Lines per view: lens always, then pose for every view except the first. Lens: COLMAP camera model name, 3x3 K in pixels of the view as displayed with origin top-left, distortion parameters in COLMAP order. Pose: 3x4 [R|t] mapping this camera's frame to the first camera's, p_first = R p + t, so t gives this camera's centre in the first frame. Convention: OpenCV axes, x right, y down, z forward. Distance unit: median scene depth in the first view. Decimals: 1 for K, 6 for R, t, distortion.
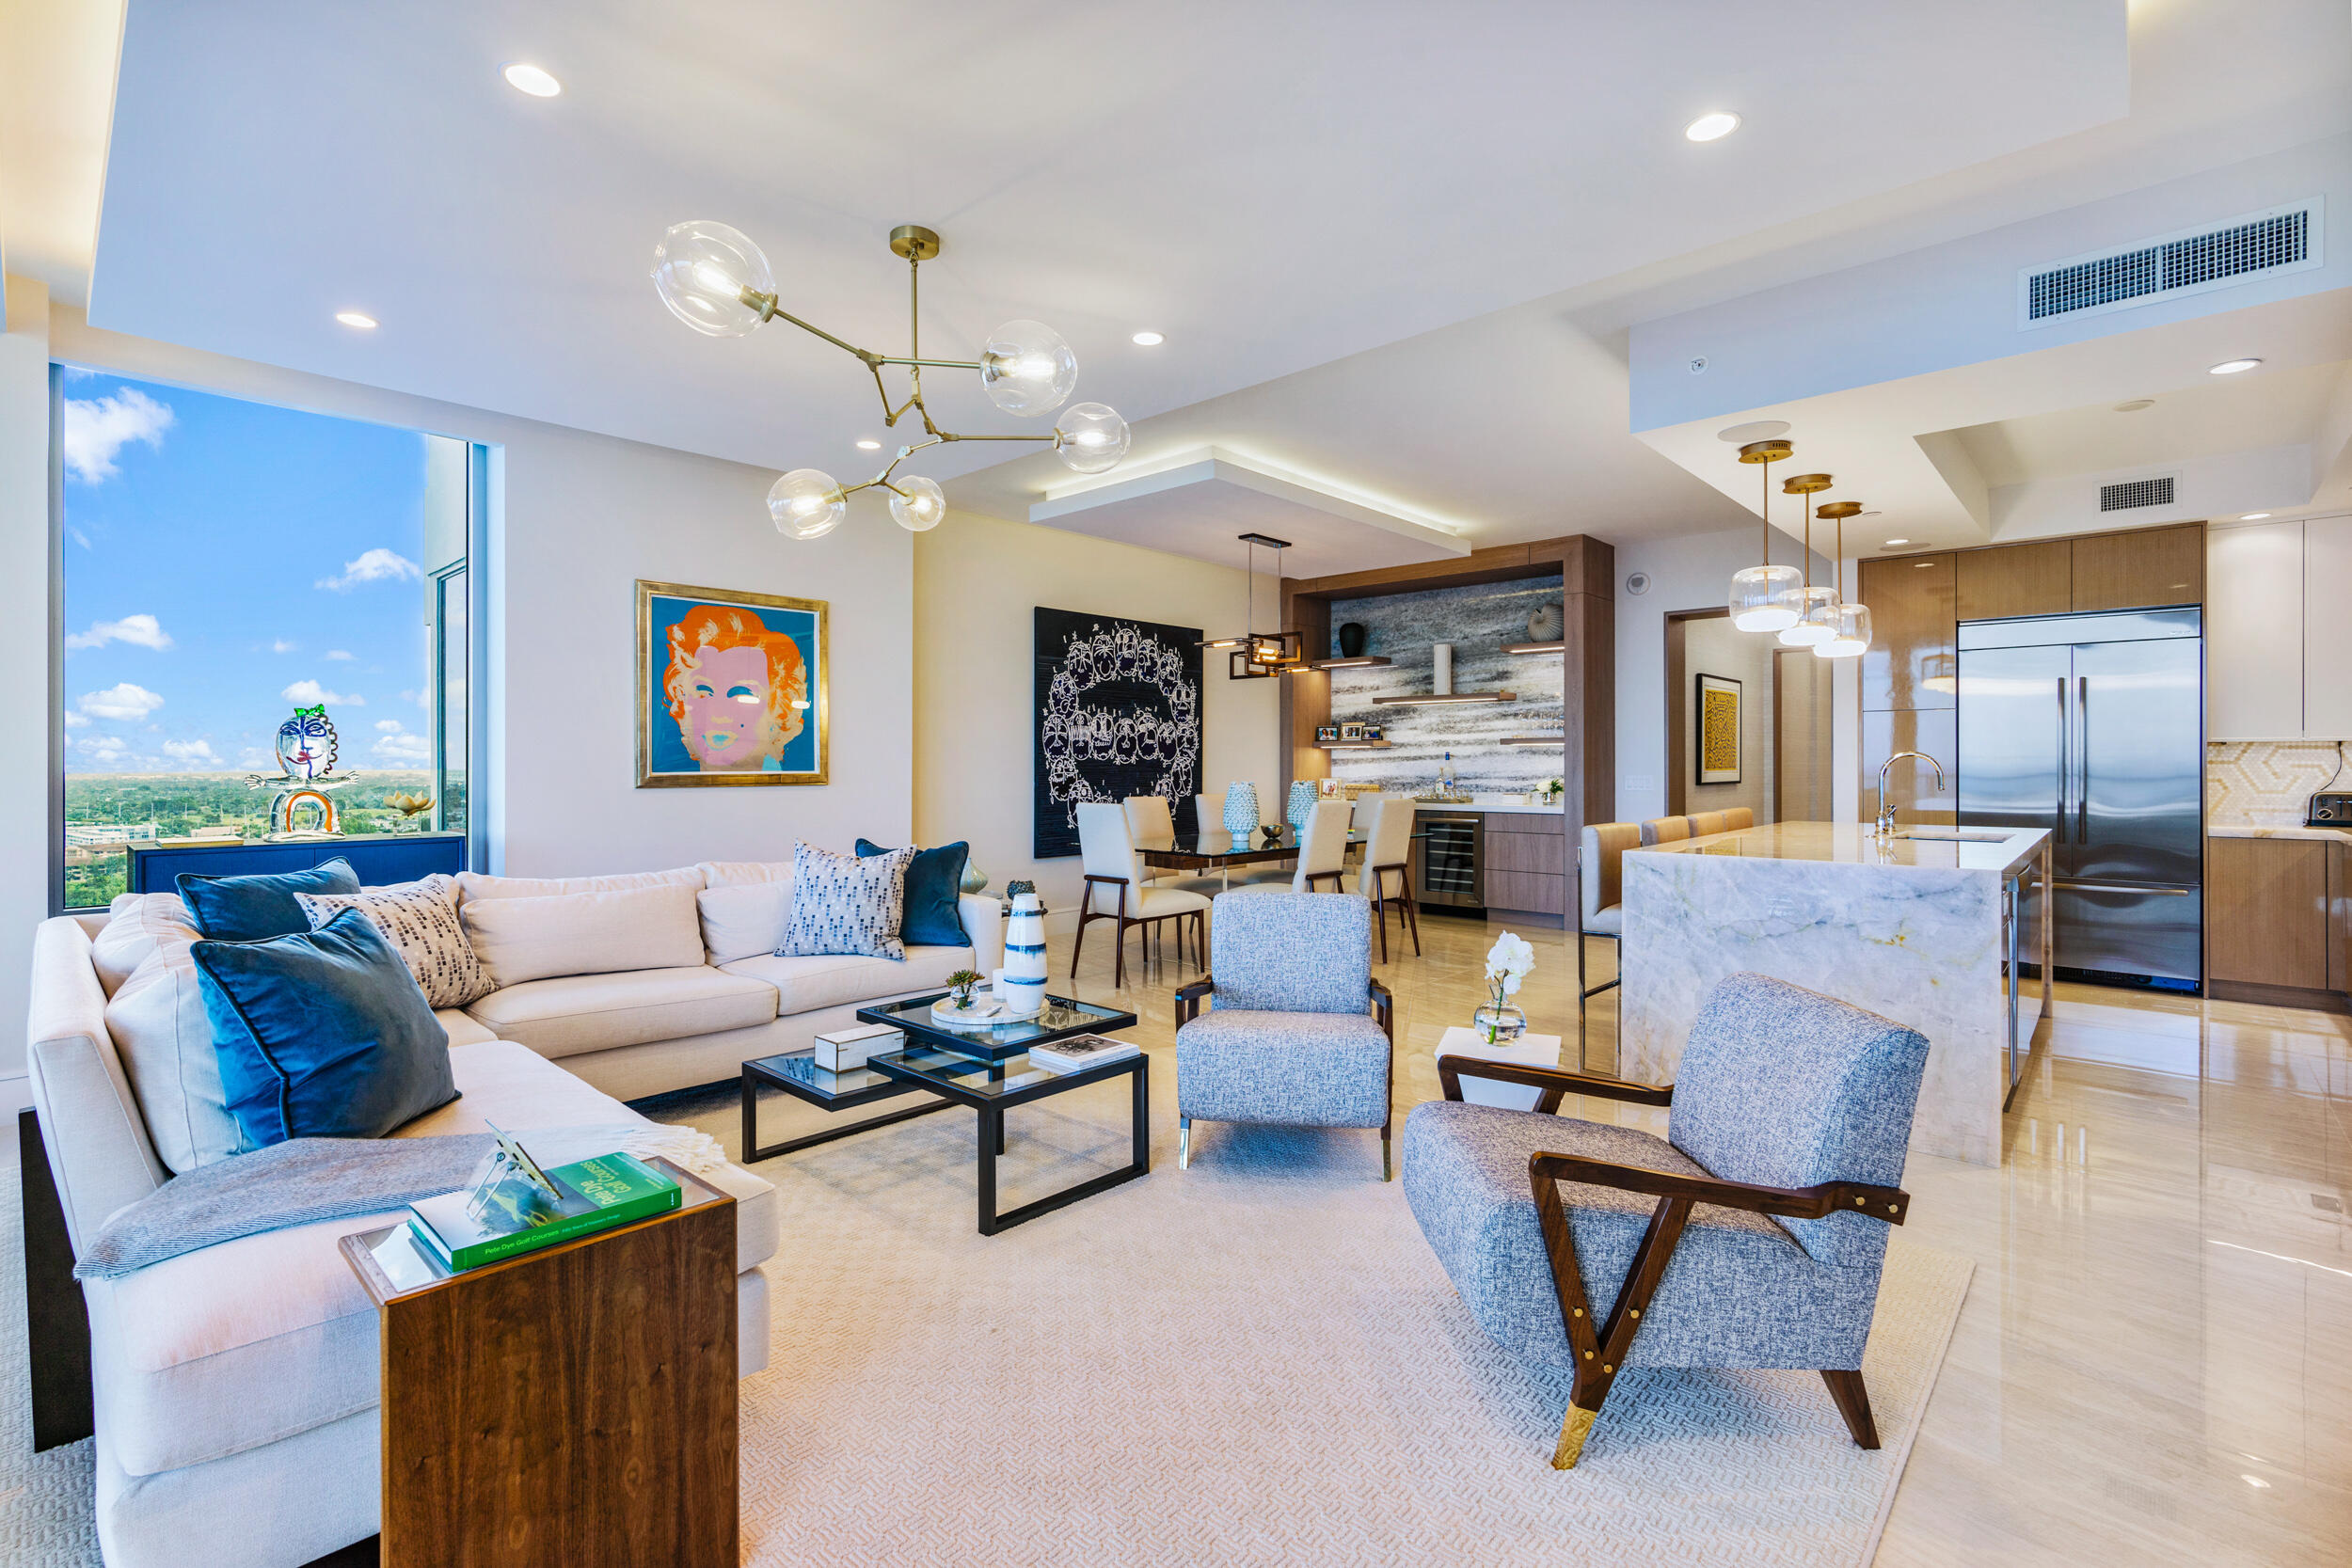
lens RADIAL K [[1082.6, 0, 1166.9], [0, 1082.6, 768.9], [0, 0, 1]] dist [-0.005843, 0.002128]
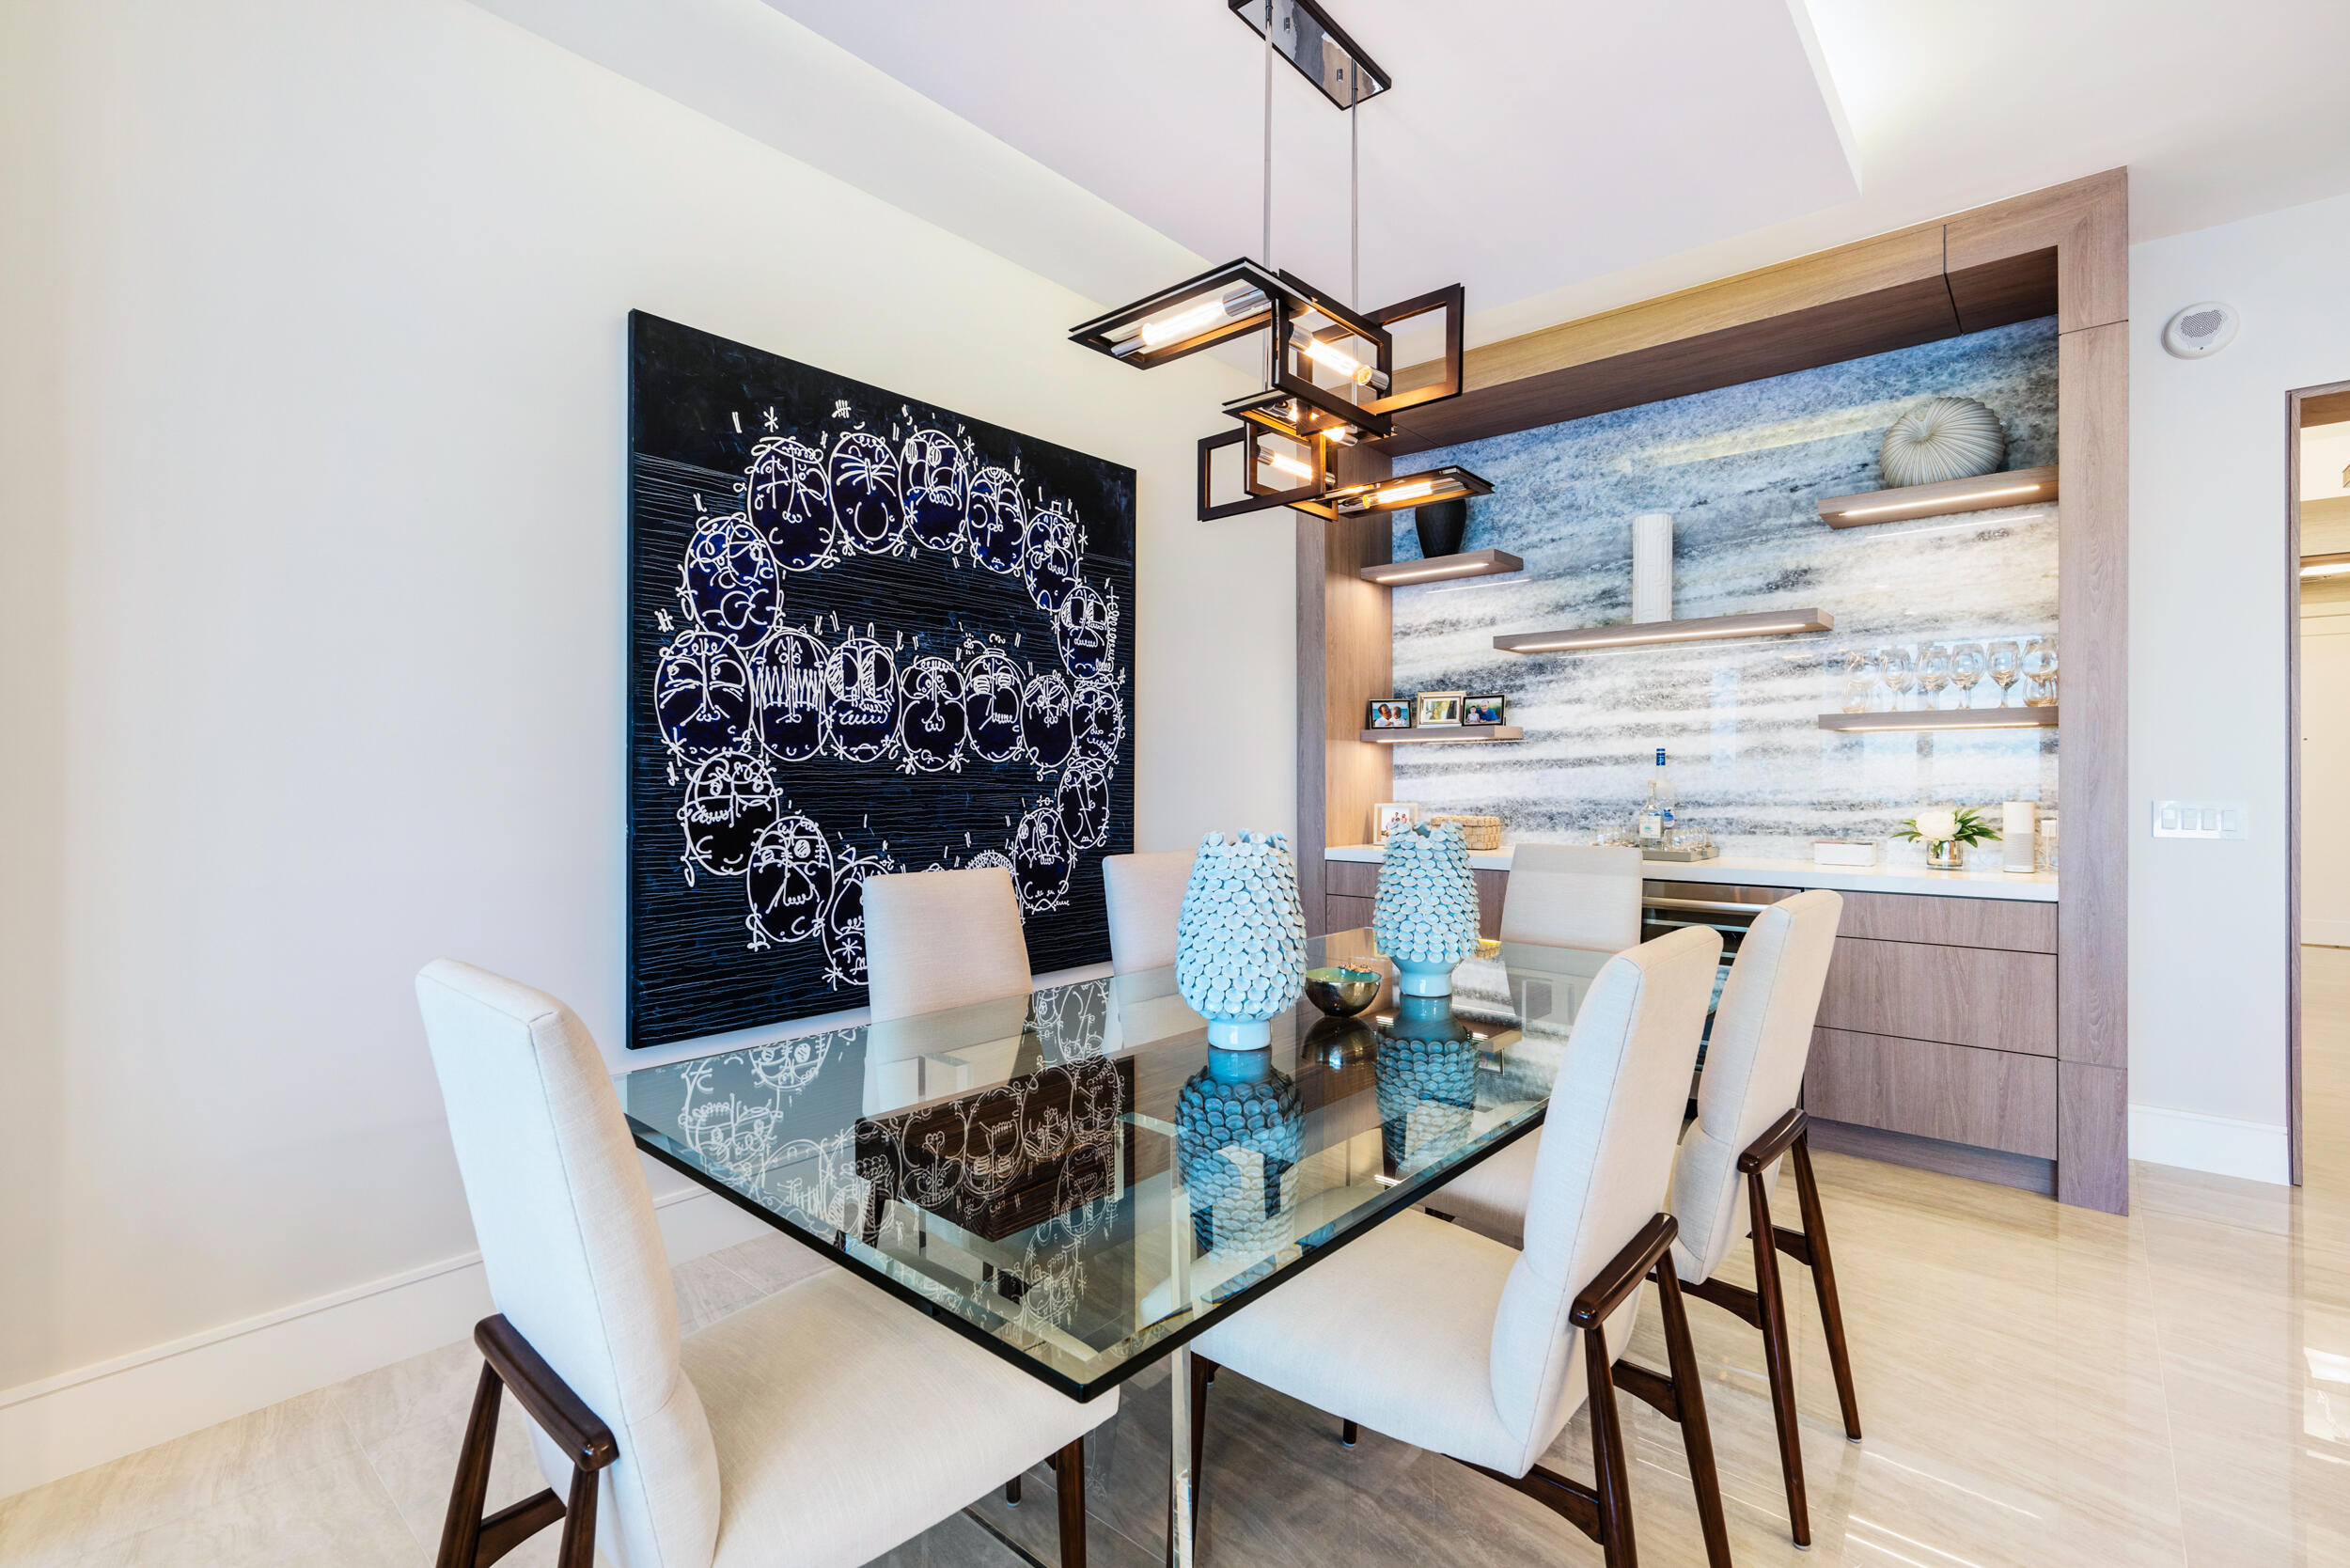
lens RADIAL K [[1081.8, 0, 1176.6], [0, 1081.8, 779.9], [0, 0, 1]] dist [-0.005843, 0.002128]
pose [[0.999043, 0.000262, 0.043746, 0.032568], [-0.000155, 0.999997, -0.002448, -0.001030], [-0.043747, 0.002439, 0.999040, 0.589857]]
